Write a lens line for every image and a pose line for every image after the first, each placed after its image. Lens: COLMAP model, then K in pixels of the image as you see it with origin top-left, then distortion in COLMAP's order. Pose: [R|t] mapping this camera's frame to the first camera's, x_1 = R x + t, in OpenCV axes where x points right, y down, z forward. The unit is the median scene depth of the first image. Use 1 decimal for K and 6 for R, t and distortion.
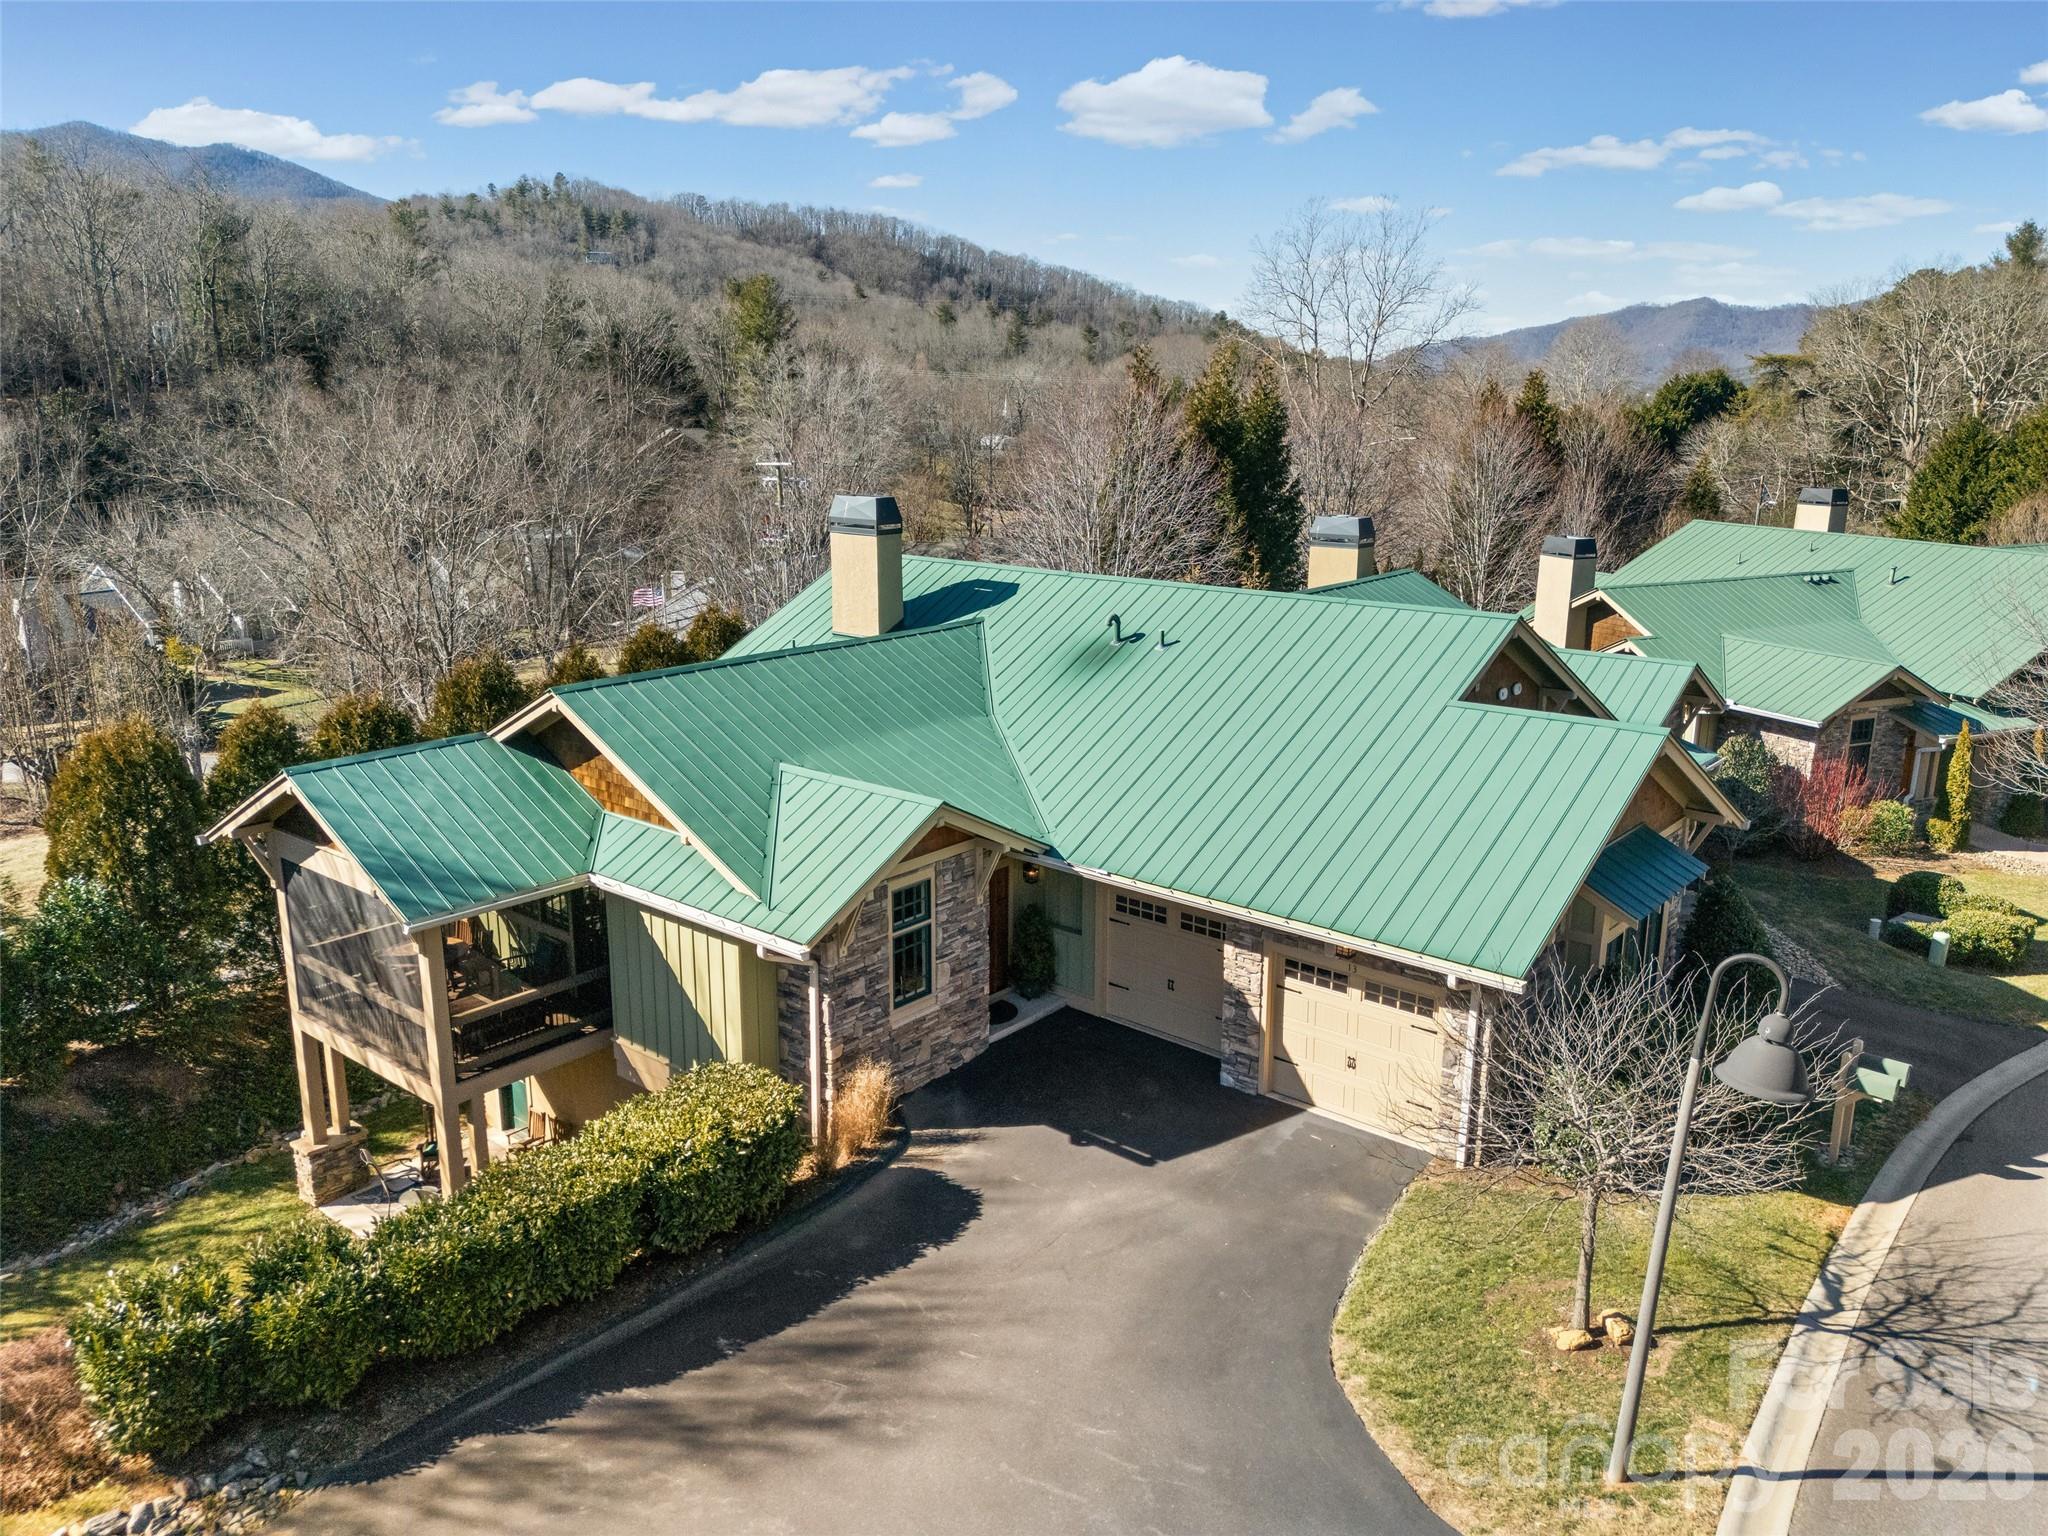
lens RADIAL K [[1451.7, 0, 1024.0], [0, 1451.7, 768.0], [0, 0, 1]] dist [0.069753, -0.065930]
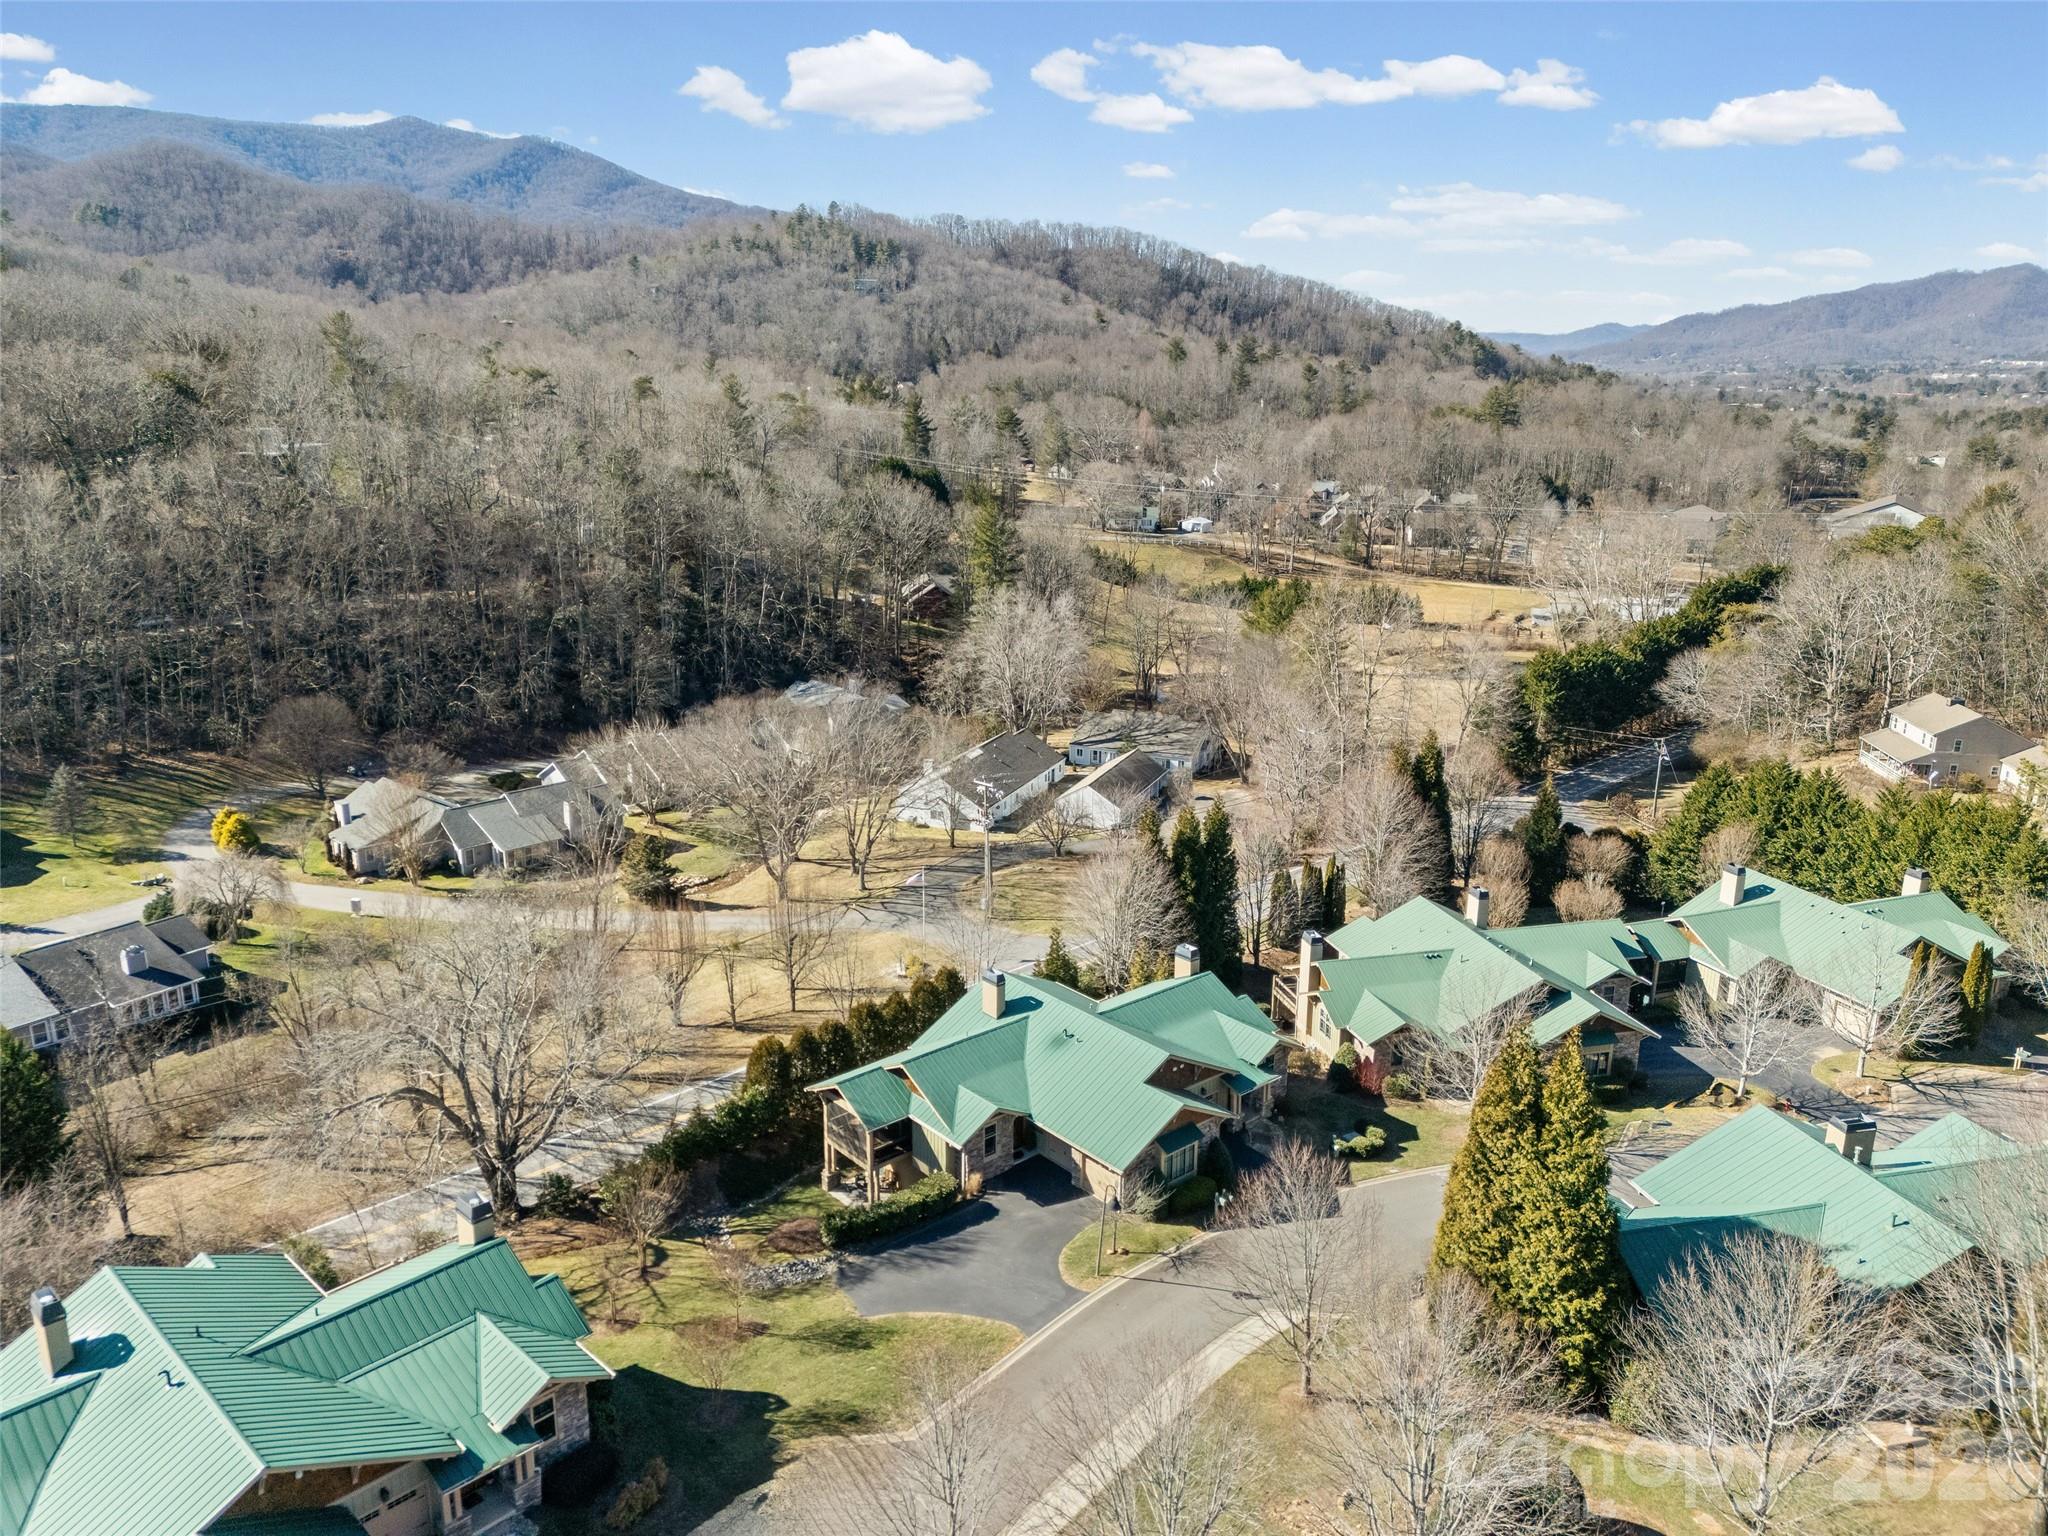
lens RADIAL K [[1451.7, 0, 1024.0], [0, 1451.7, 768.0], [0, 0, 1]] dist [0.069753, -0.065930]
pose [[0.986724, 0.045341, -0.155947, 0.517209], [-0.041331, 0.998728, 0.028867, -0.892105], [0.157058, -0.022038, 0.987344, -2.521503]]
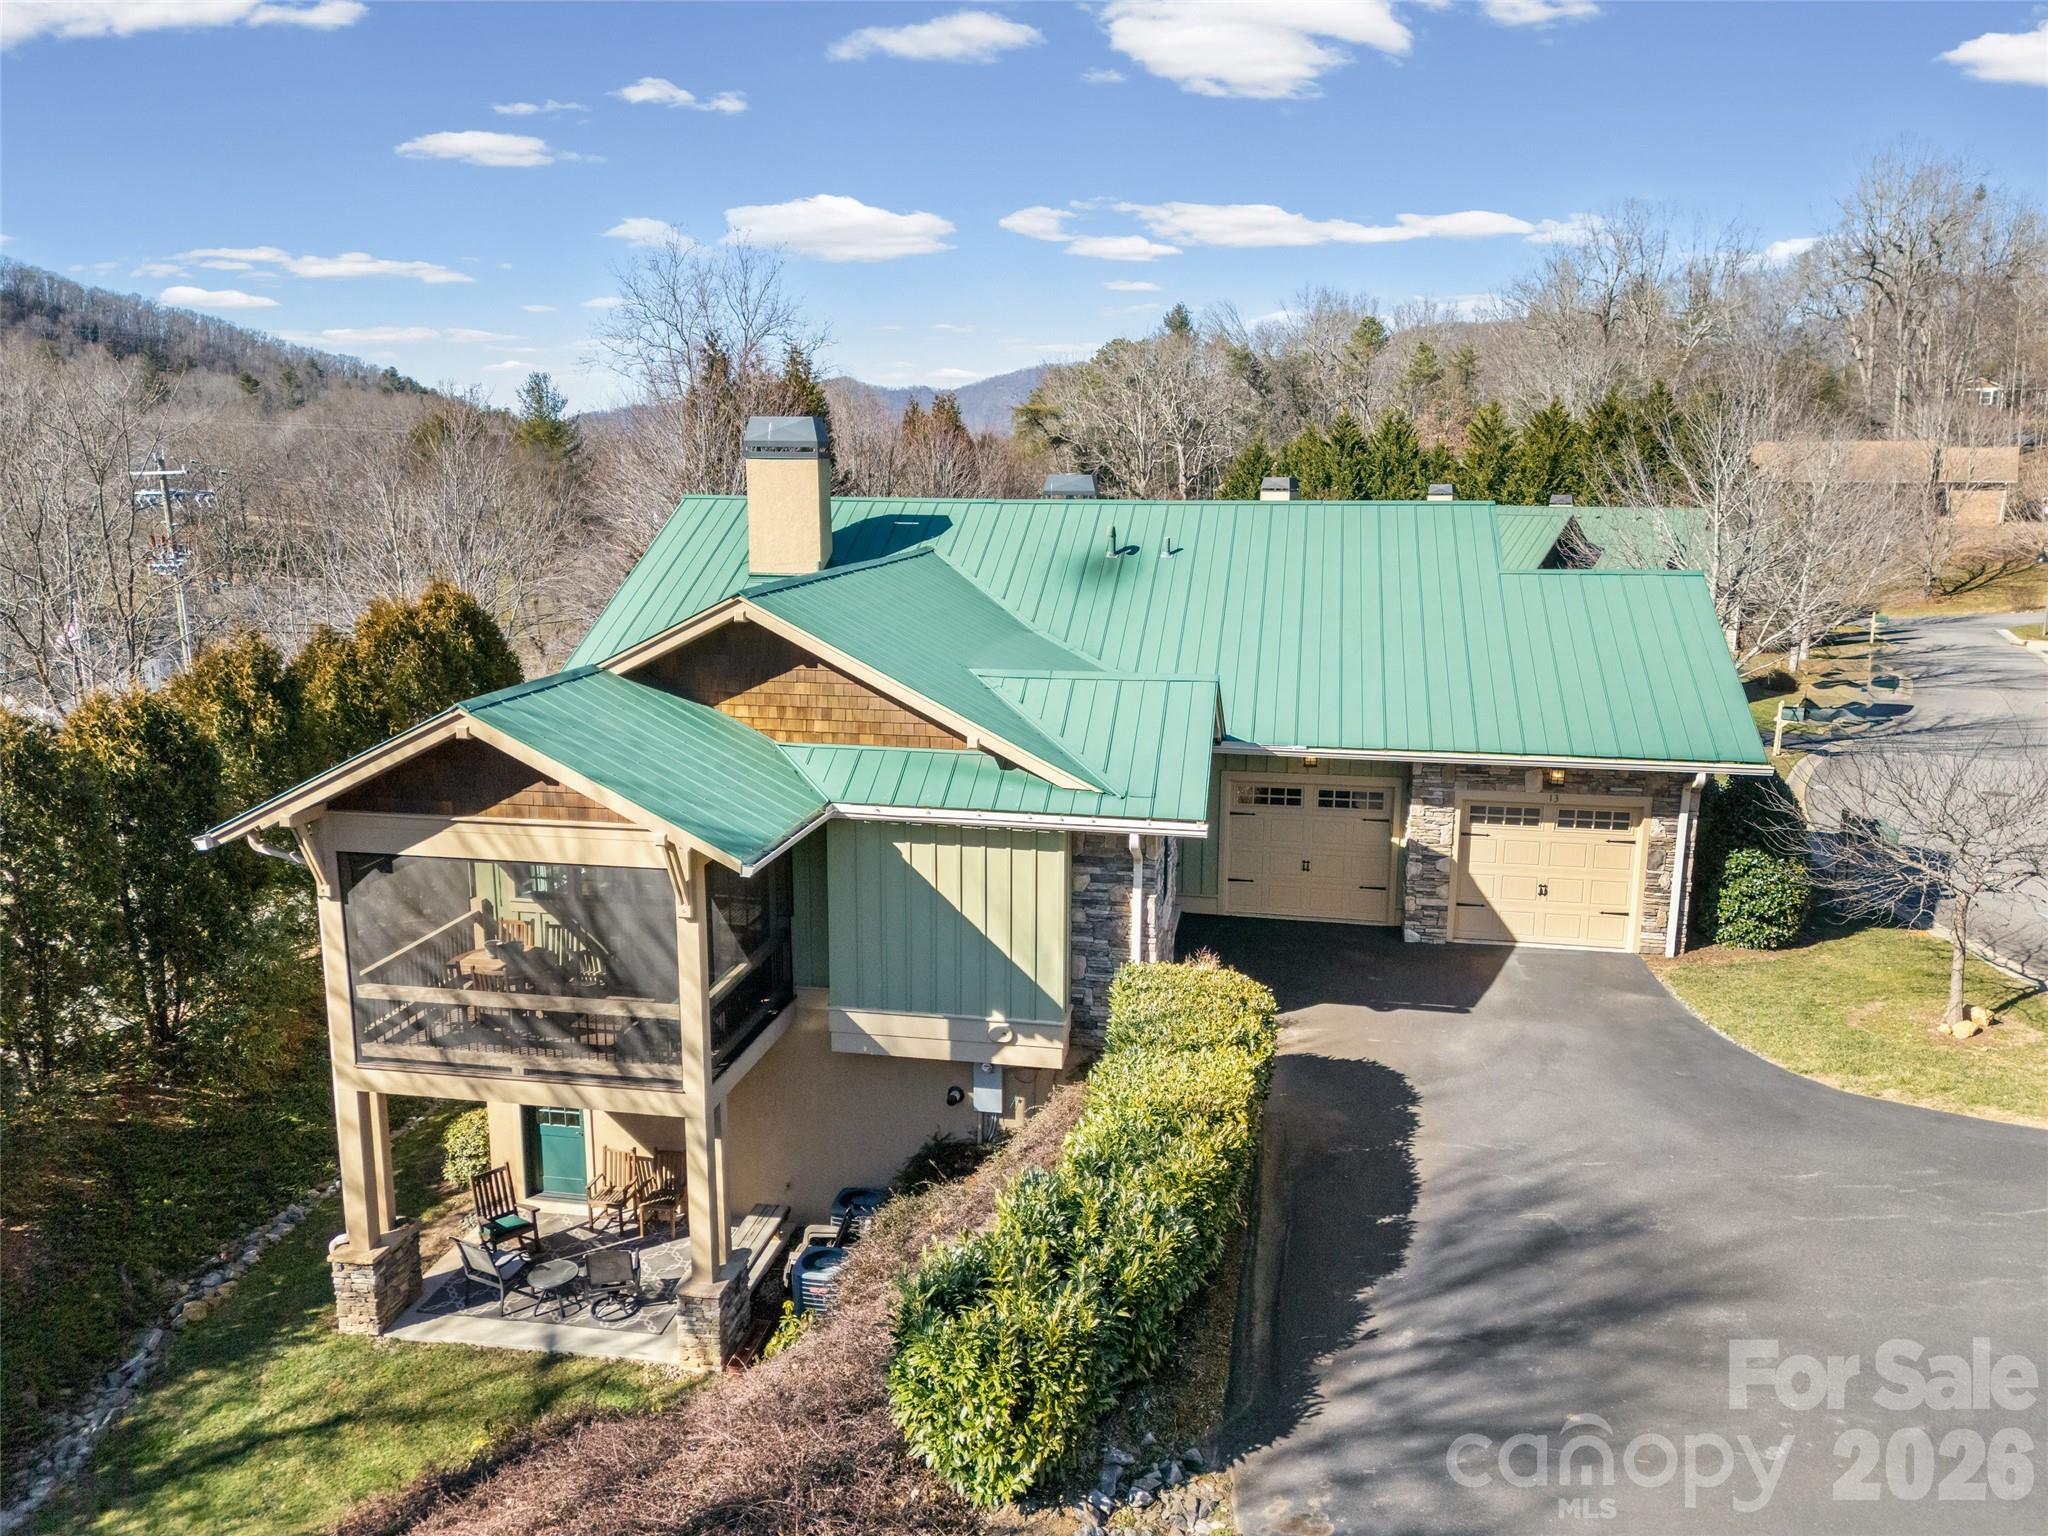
lens RADIAL K [[1451.7, 0, 1024.0], [0, 1451.7, 768.0], [0, 0, 1]] dist [0.069753, -0.065930]
pose [[0.871561, -0.100522, 0.479871, -0.558712], [0.118674, 0.992905, -0.007549, 0.066610], [-0.475707, 0.063528, 0.877307, 0.201832]]
